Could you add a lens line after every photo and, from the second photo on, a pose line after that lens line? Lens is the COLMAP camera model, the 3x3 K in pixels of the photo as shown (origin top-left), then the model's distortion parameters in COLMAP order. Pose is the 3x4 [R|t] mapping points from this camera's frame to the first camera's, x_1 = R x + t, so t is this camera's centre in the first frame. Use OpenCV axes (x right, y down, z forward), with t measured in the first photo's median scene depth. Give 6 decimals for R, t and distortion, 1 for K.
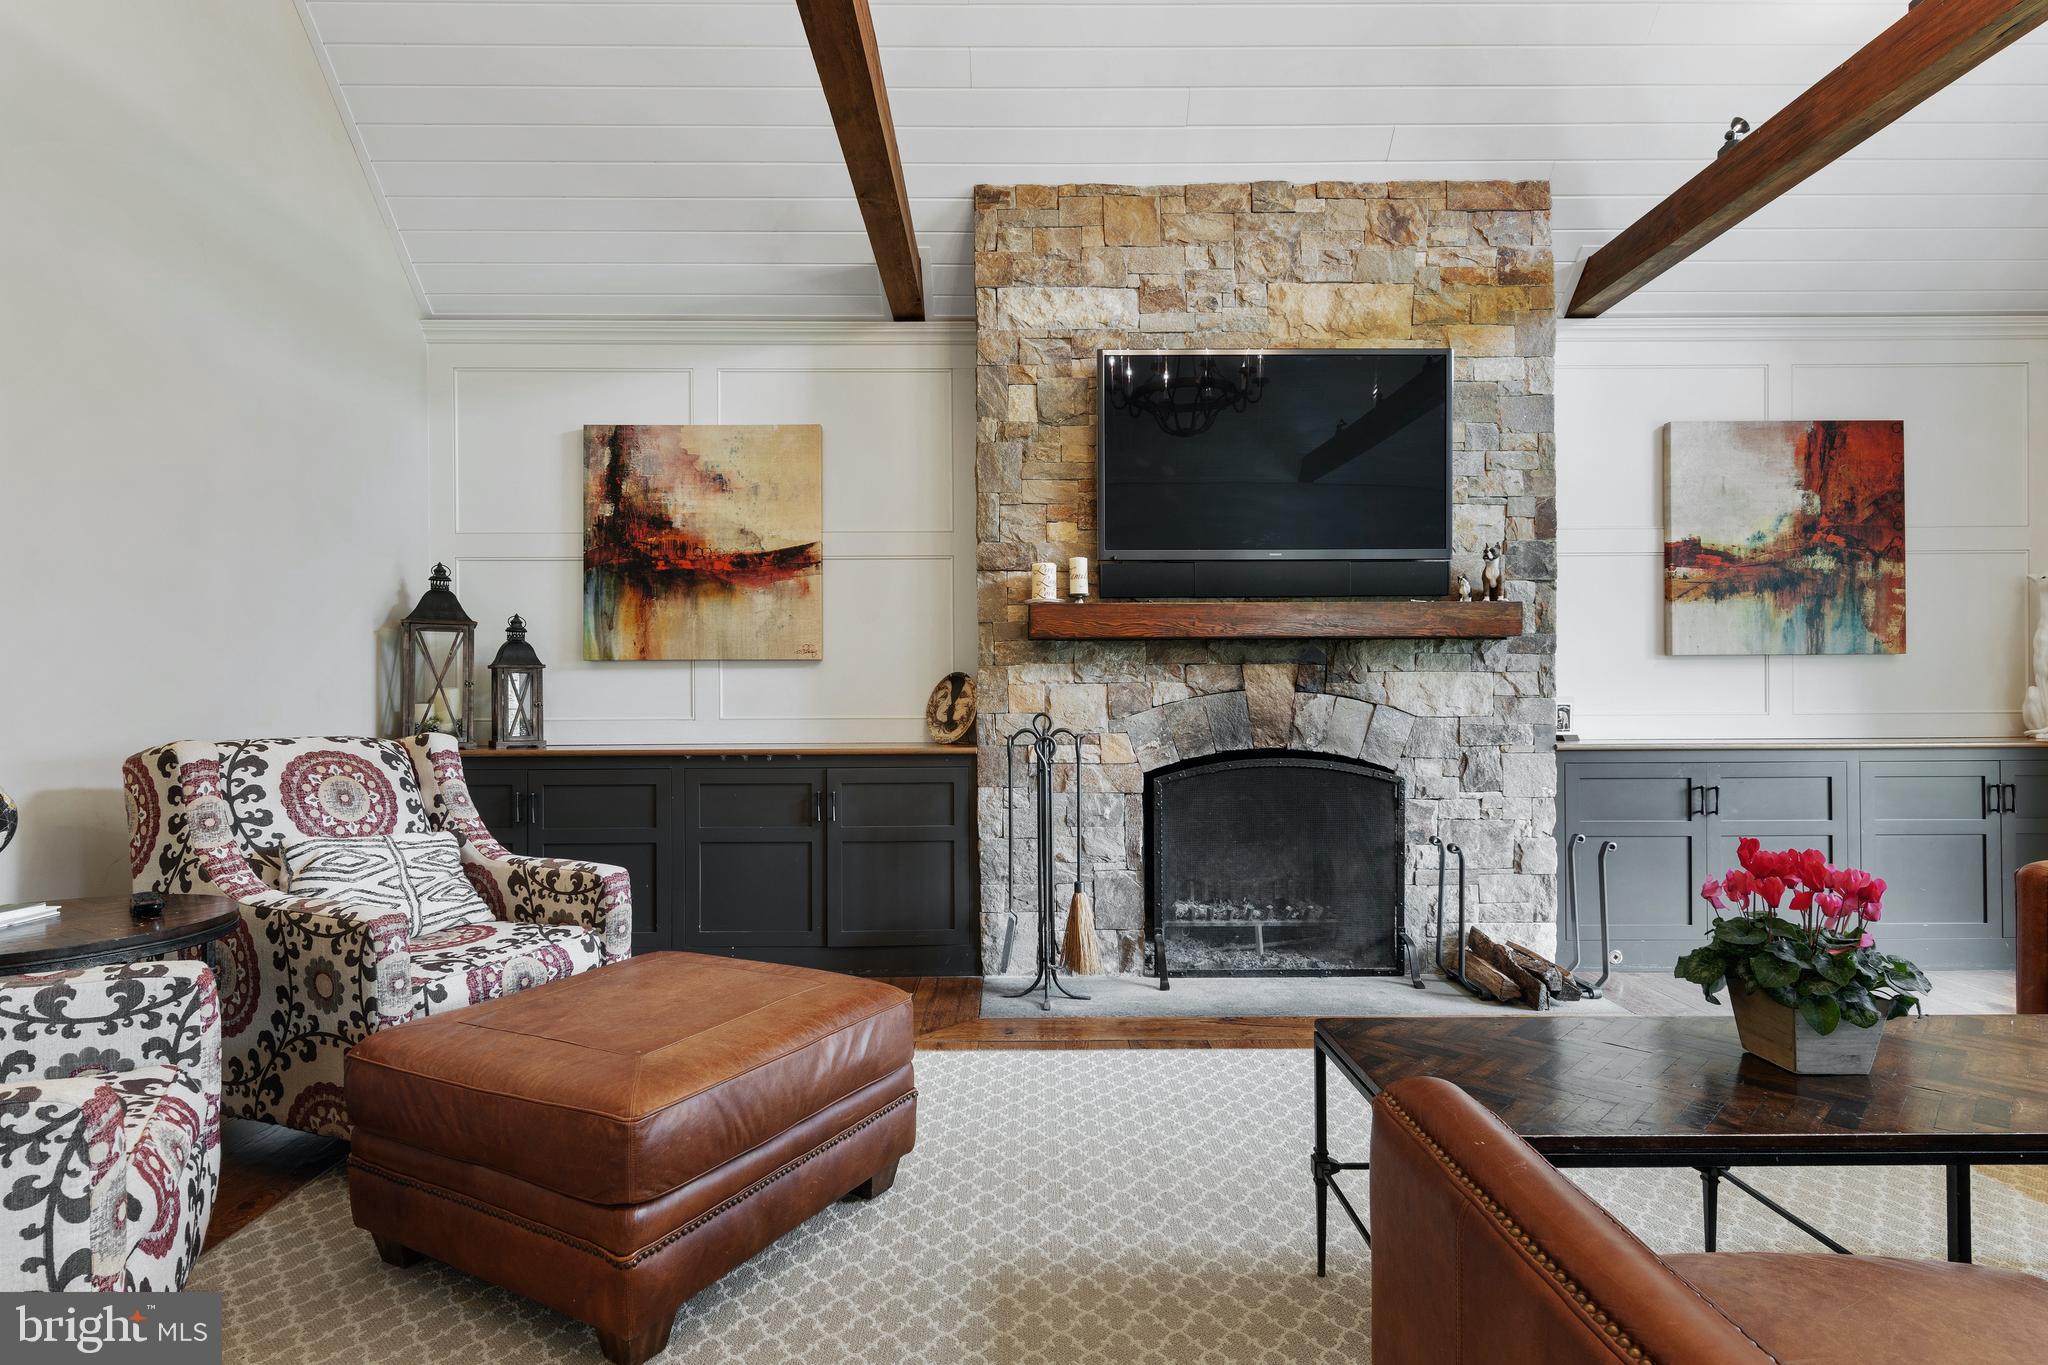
lens RADIAL K [[1044.2, 0, 1009.9], [0, 1044.2, 699.2], [0, 0, 1]] dist [0.013723, -0.002659]
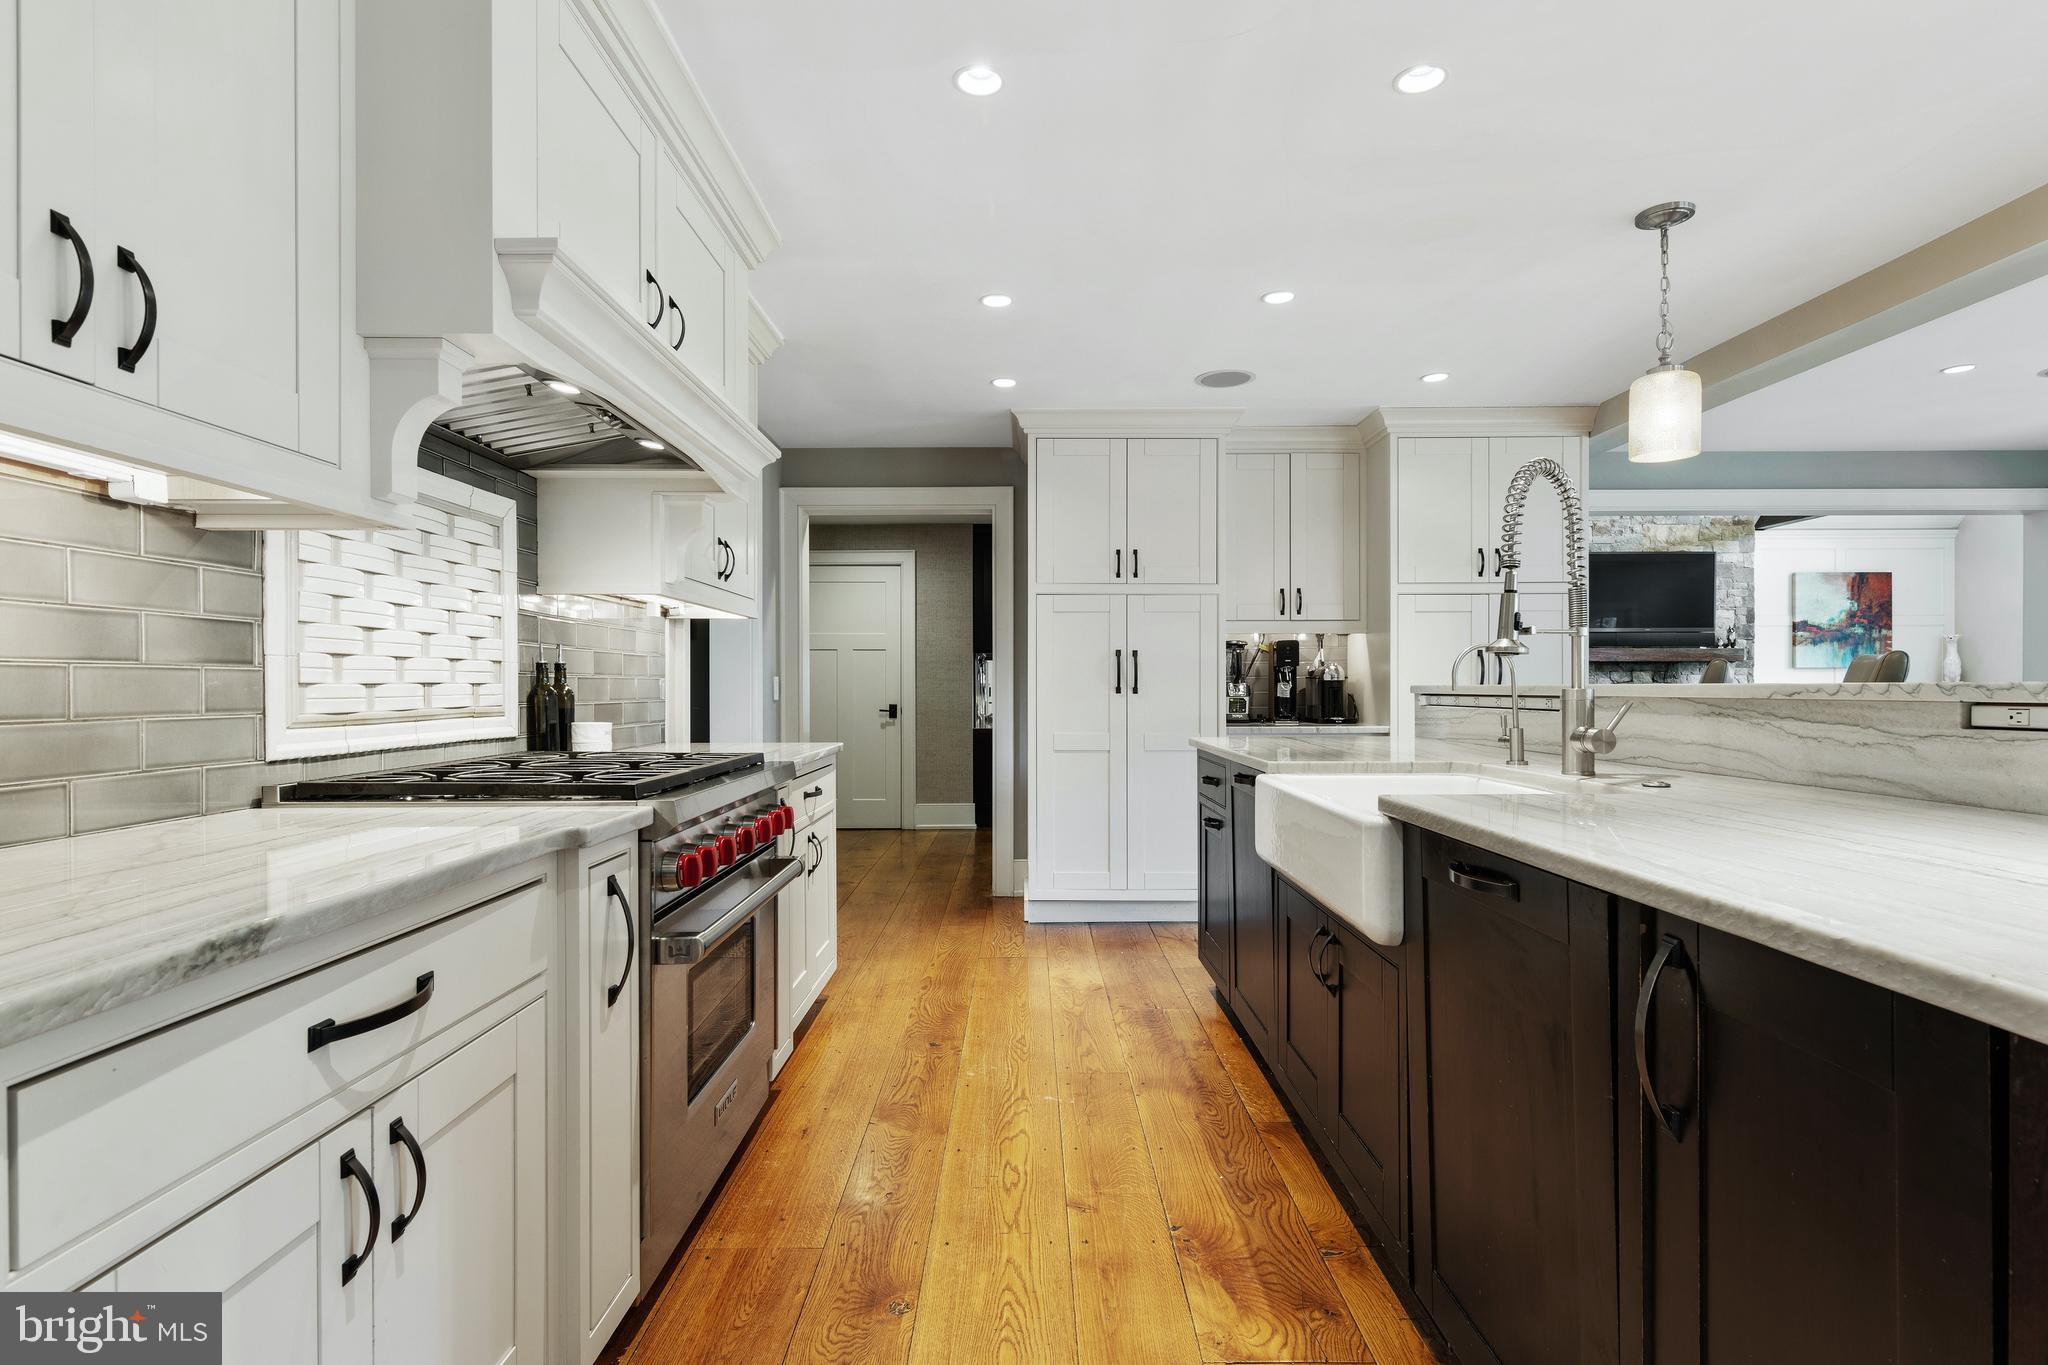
lens RADIAL K [[1044.2, 0, 1019.1], [0, 1044.2, 696.0], [0, 0, 1]] dist [0.013723, -0.002659]
pose [[0.999962, 0.003562, -0.007980, -1.270461], [-0.003519, 0.999979, 0.005370, 0.018332], [0.007999, -0.005342, 0.999954, -1.604540]]
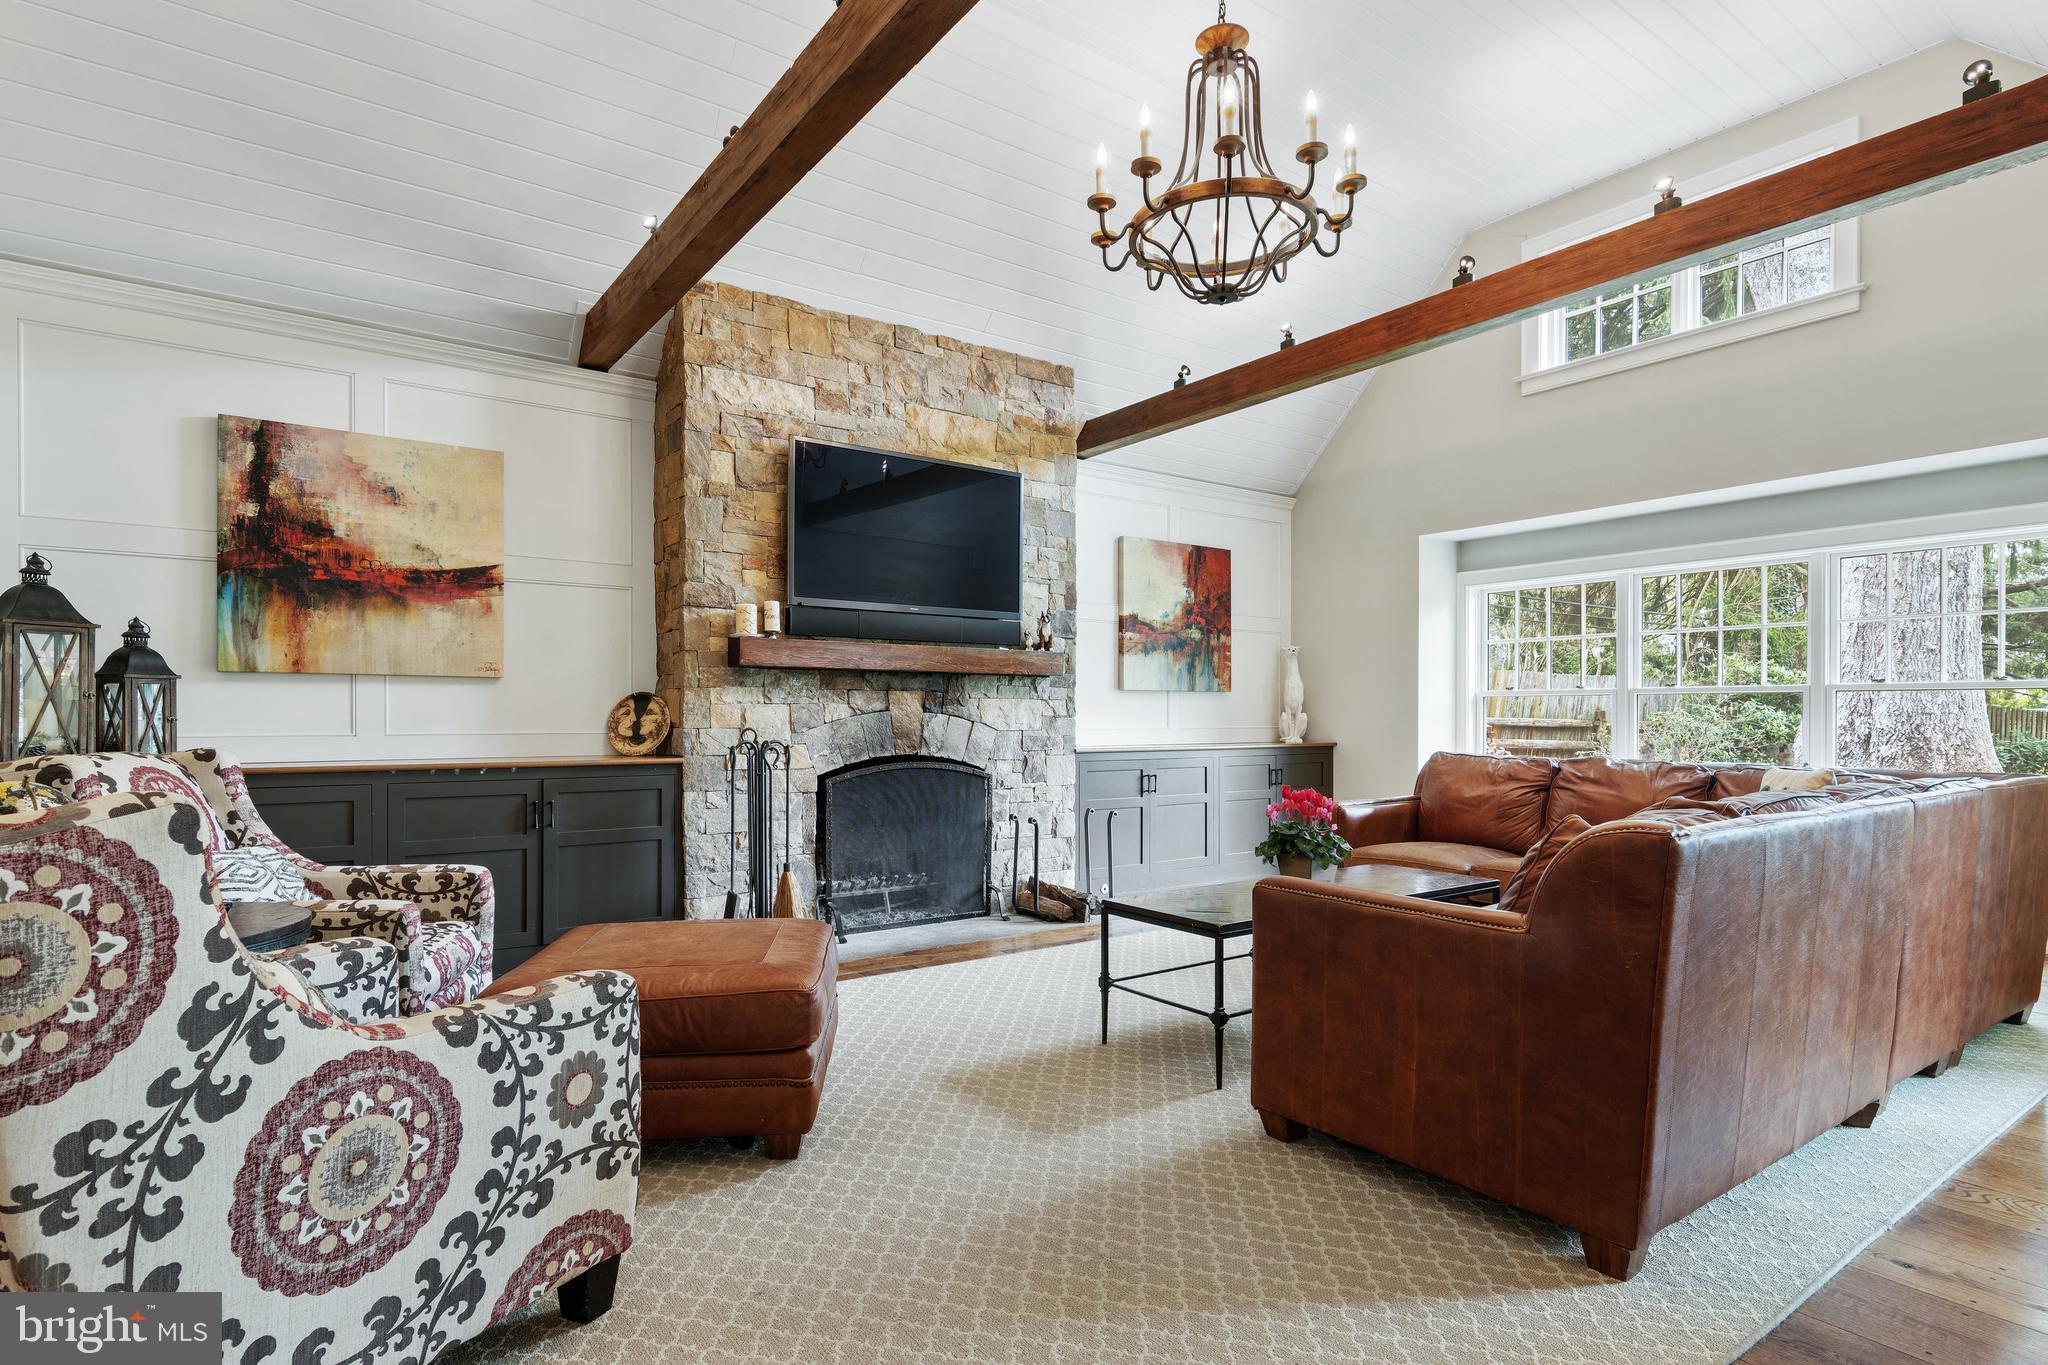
lens RADIAL K [[1044.2, 0, 1021.5], [0, 1044.2, 722.4], [0, 0, 1]] dist [0.013723, -0.002659]
pose [[0.820817, 0.002529, 0.571186, -0.386417], [-0.004985, 0.999984, 0.002736, 0.001761], [-0.571169, -0.005093, 0.820816, -0.169563]]
